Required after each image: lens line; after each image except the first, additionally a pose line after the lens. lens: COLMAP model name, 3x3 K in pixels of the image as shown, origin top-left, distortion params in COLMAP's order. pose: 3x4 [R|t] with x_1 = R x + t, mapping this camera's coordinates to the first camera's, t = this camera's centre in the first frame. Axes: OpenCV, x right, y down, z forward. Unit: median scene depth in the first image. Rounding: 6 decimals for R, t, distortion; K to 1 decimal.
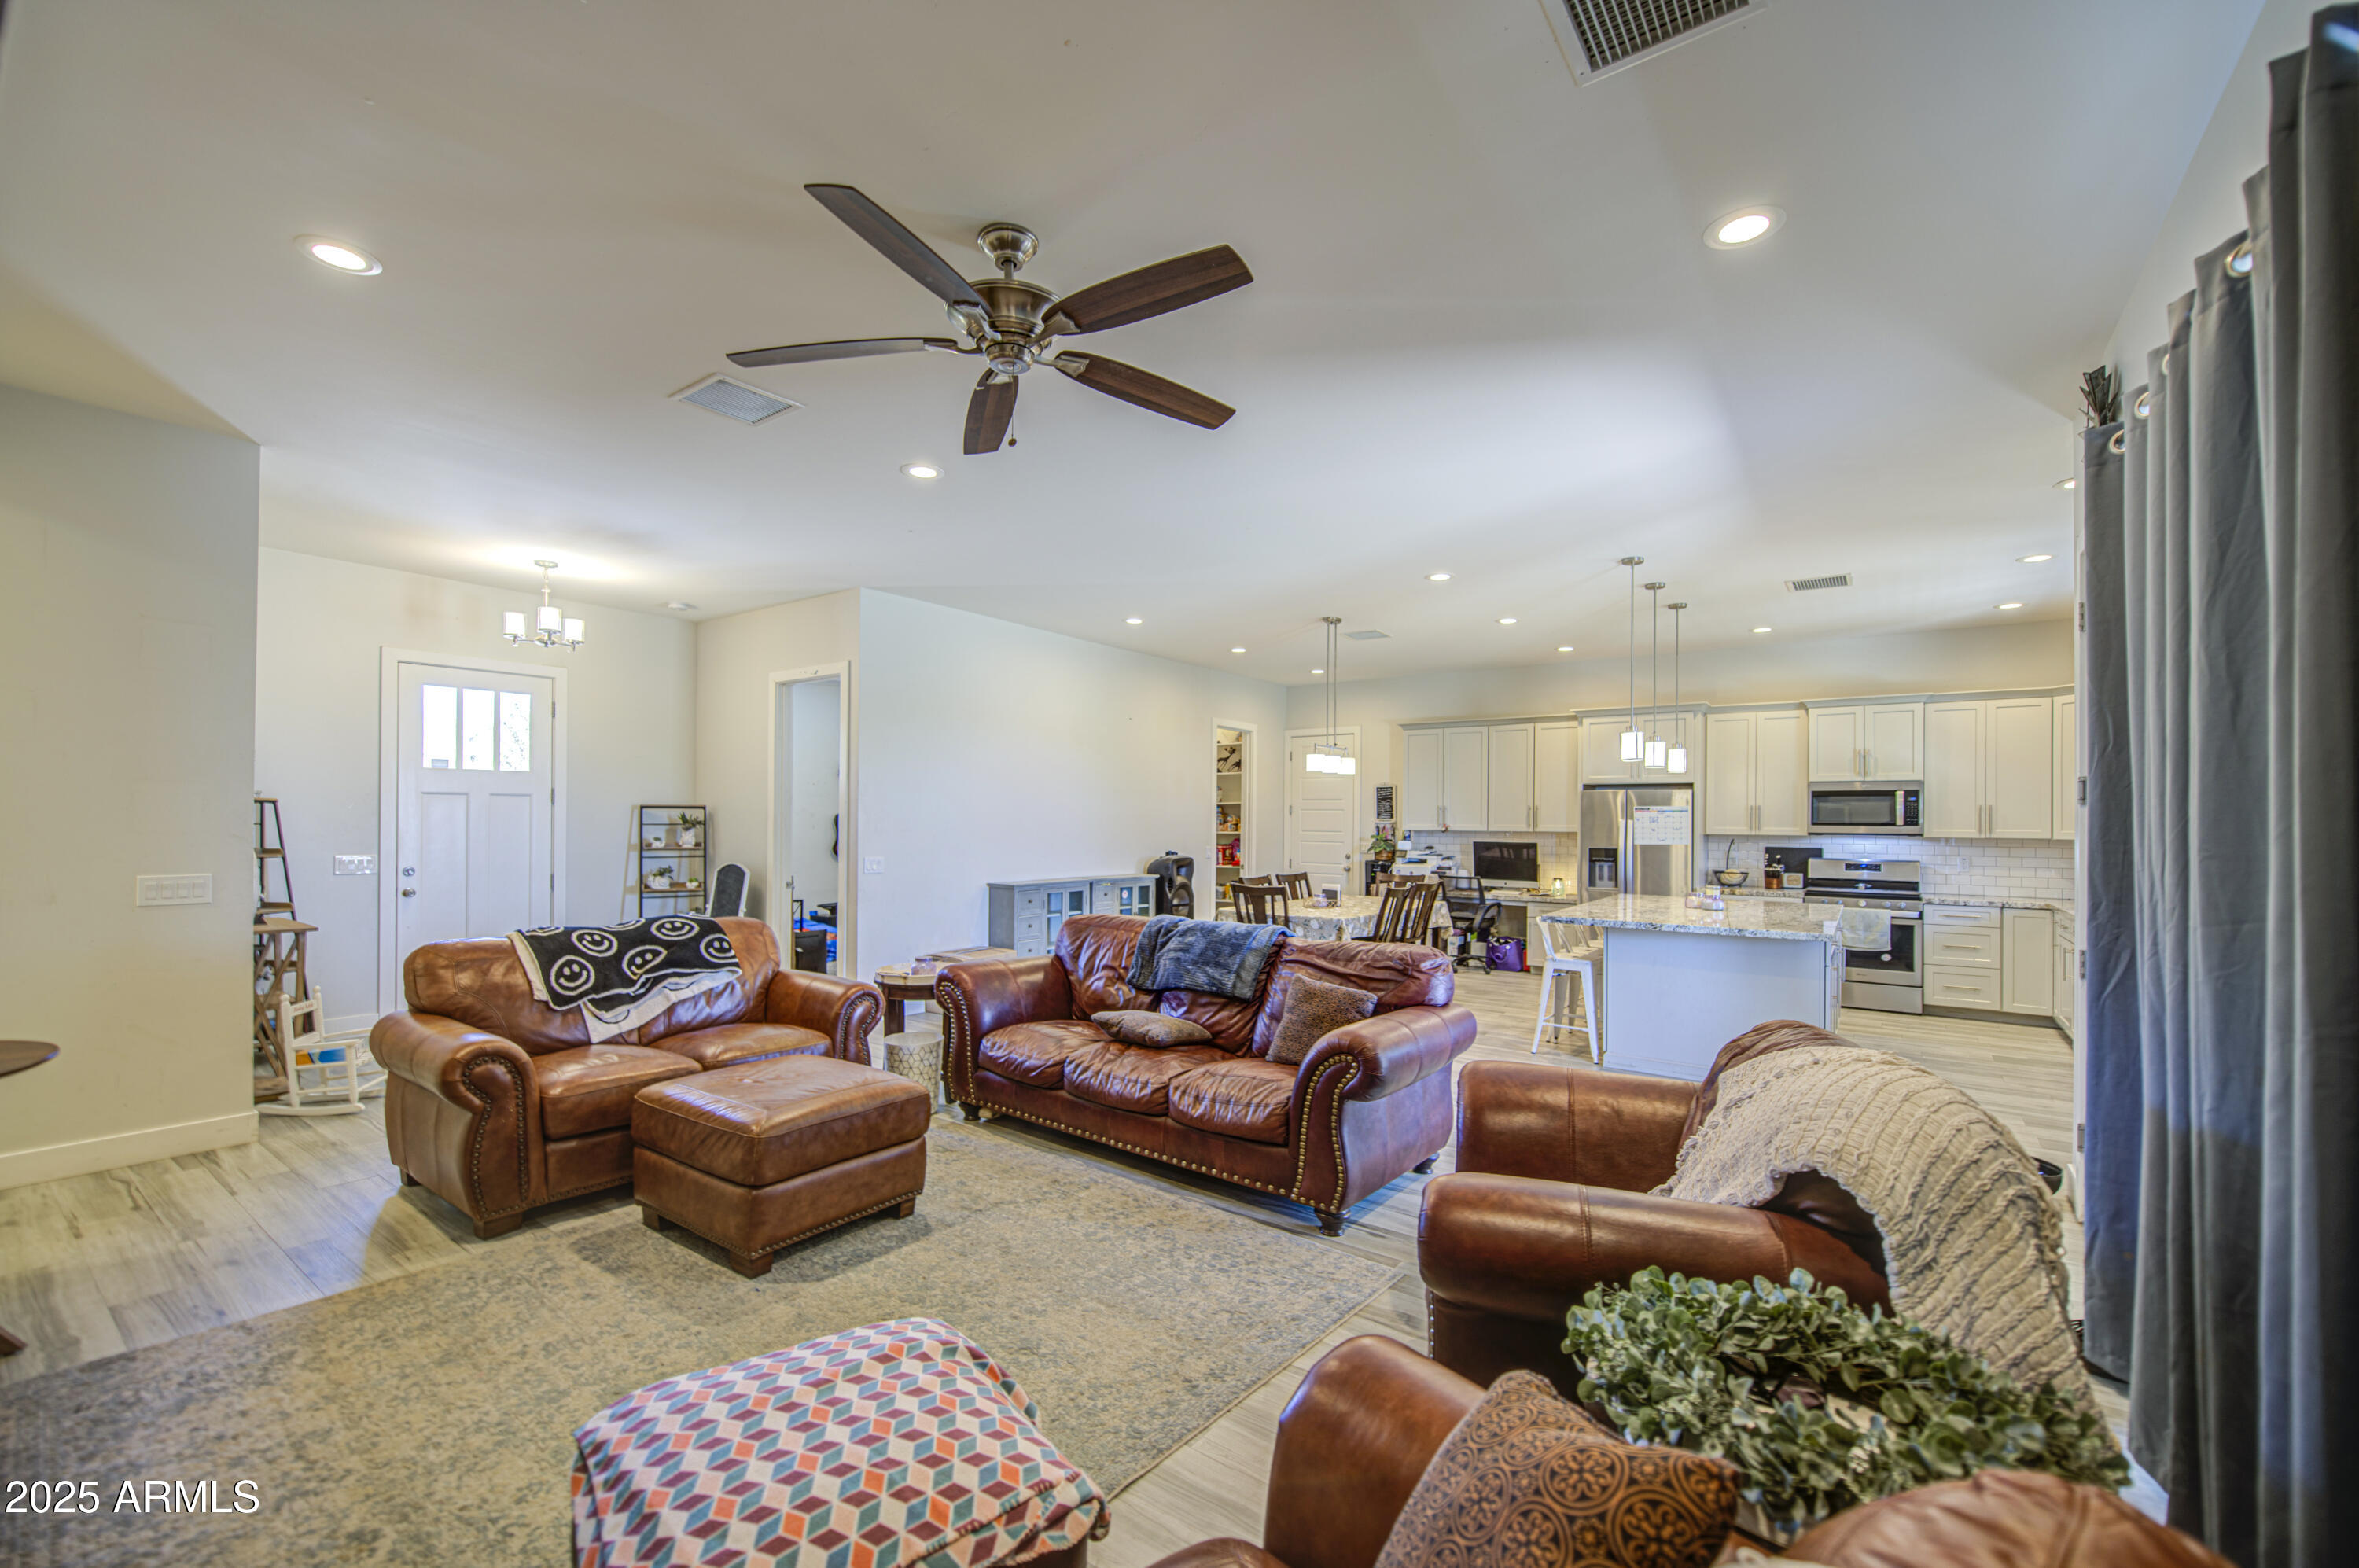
lens RADIAL K [[959.7, 0, 1178.8], [0, 959.7, 814.2], [0, 0, 1]] dist [0.000140, -0.003122]
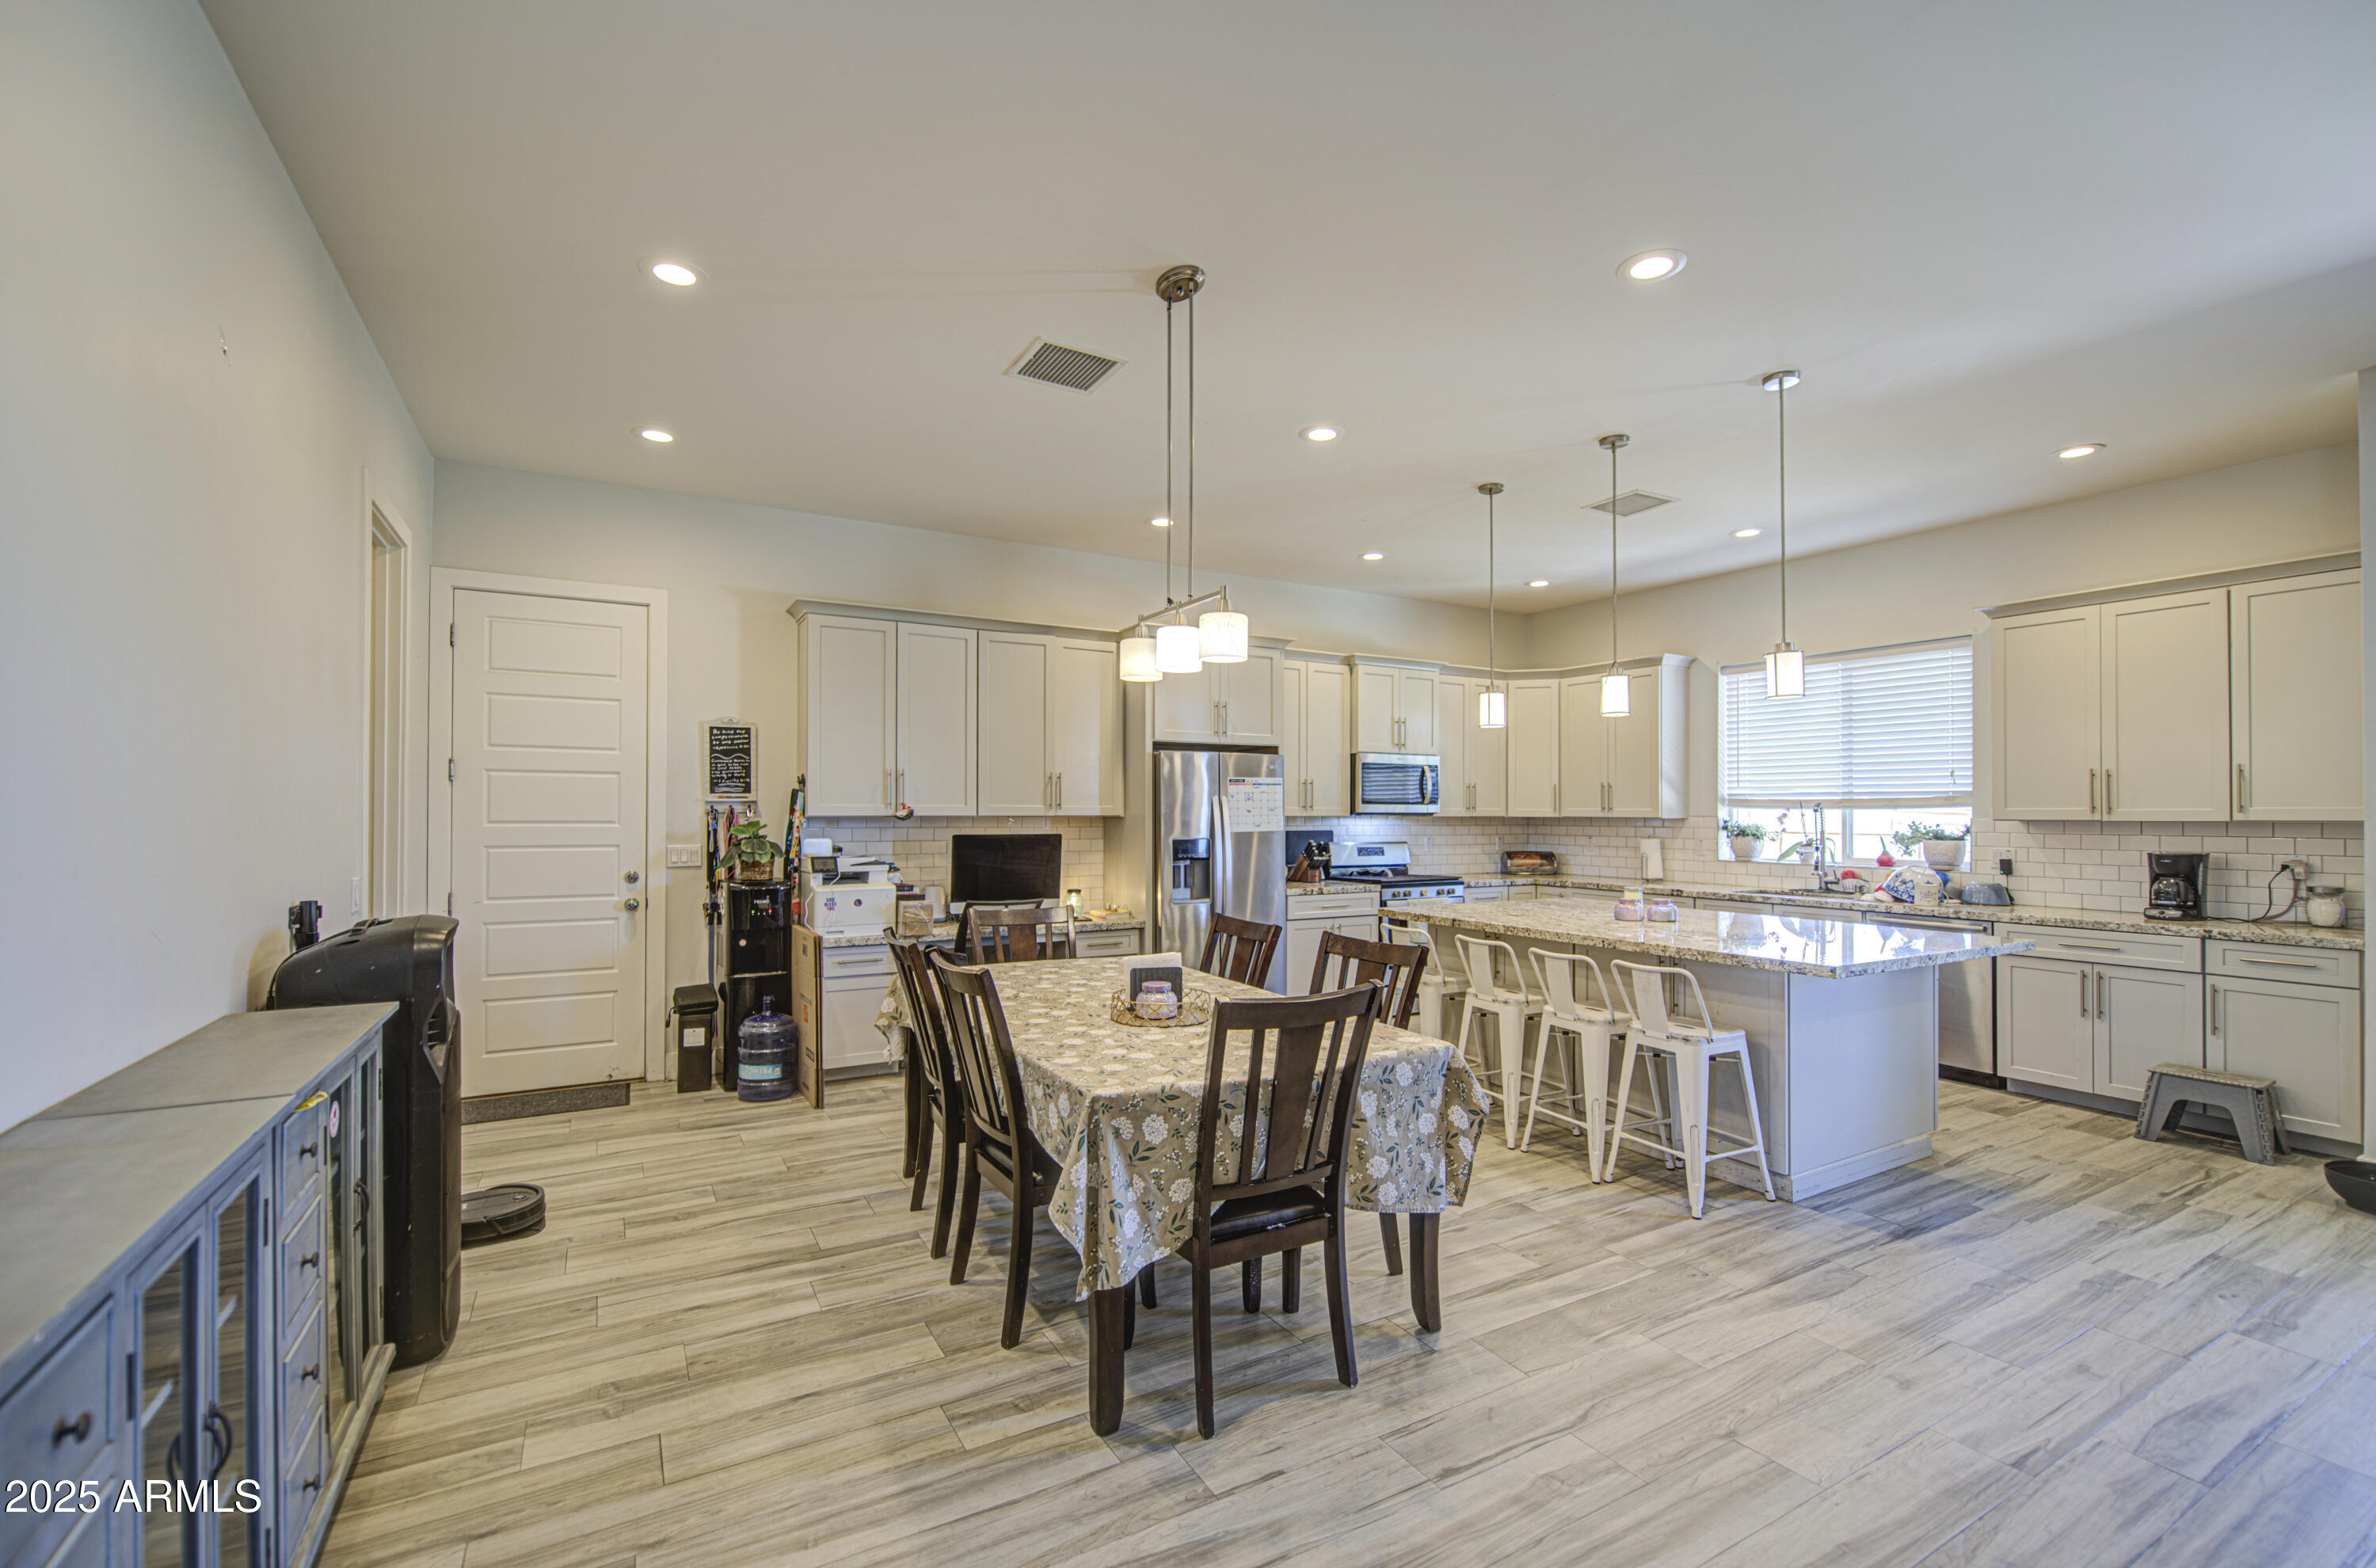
lens RADIAL K [[1012.6, 0, 1167.0], [0, 1012.6, 799.4], [0, 0, 1]] dist [-0.008356, -0.000563]
pose [[0.410545, 0.003103, 0.911835, -0.213080], [-0.004770, 0.999988, -0.001255, 0.009651], [-0.911828, -0.003834, 0.410555, 0.785823]]
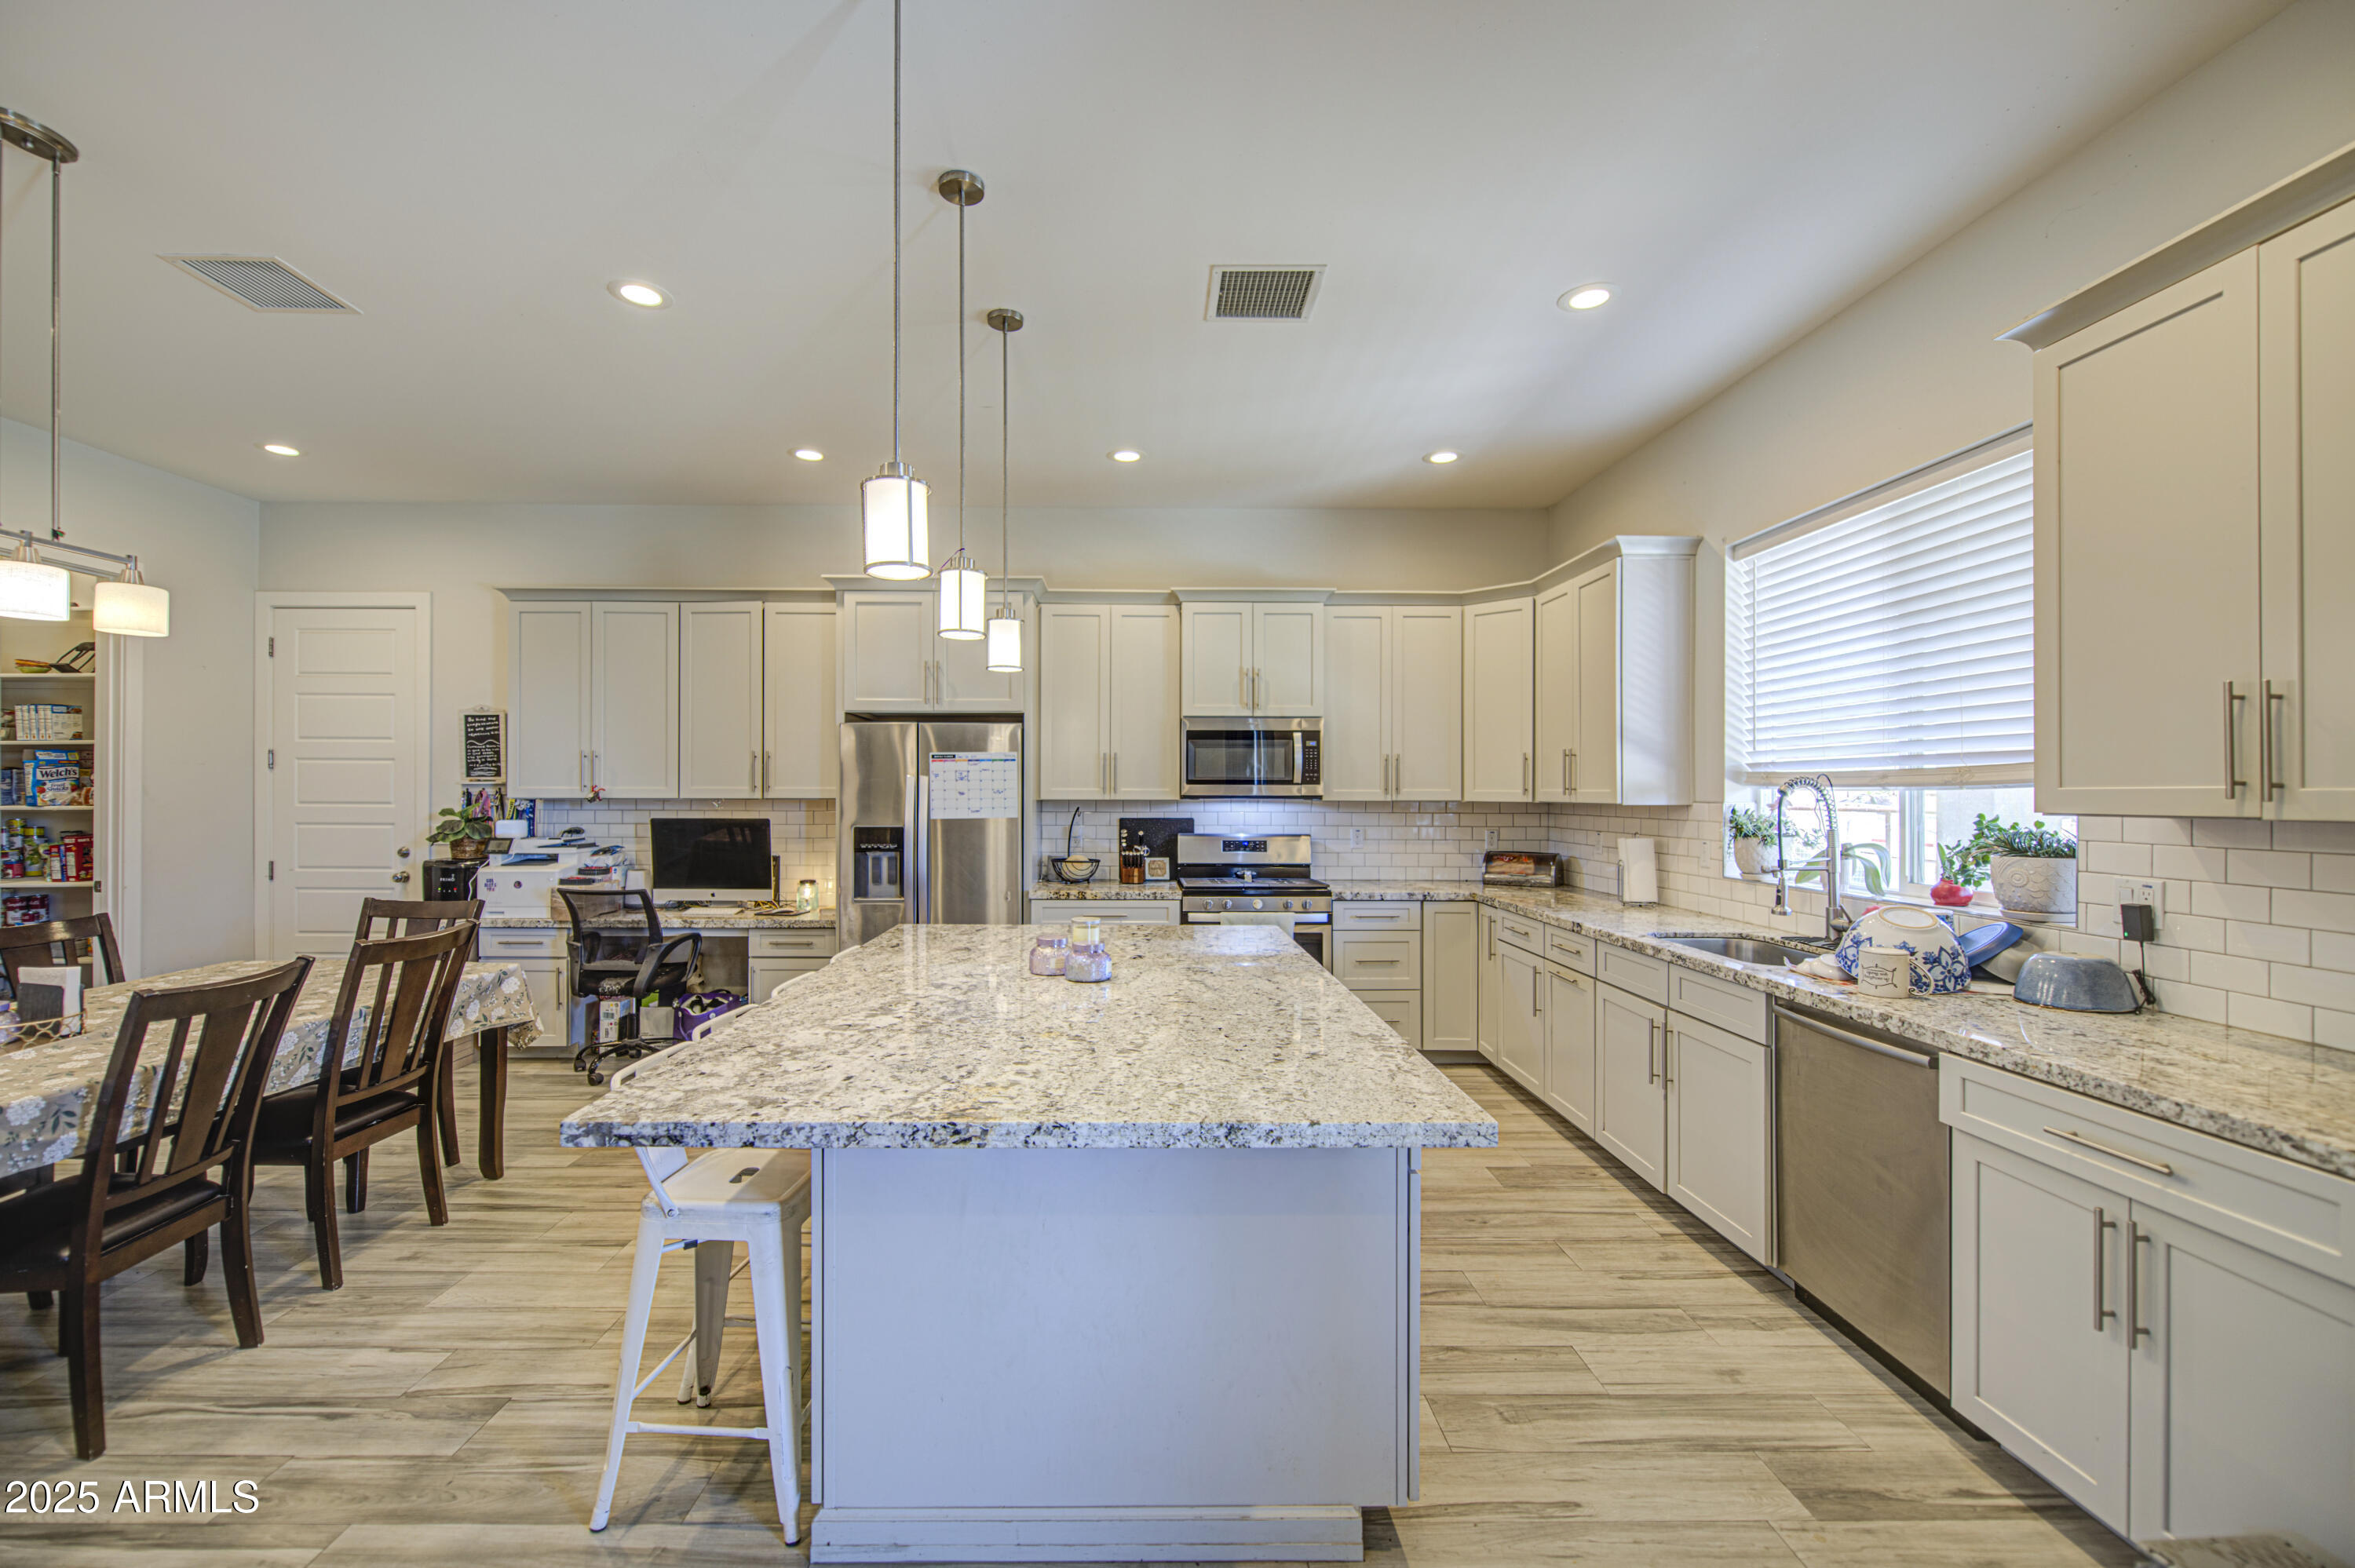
lens RADIAL K [[971.3, 0, 1145.3], [0, 971.3, 793.3], [0, 0, 1]] dist [-0.000573, -0.003219]
pose [[0.799114, -0.006804, 0.601141, 0.245148], [0.000552, 0.999944, 0.010584, 0.010921], [-0.601179, -0.008126, 0.799073, 0.493376]]
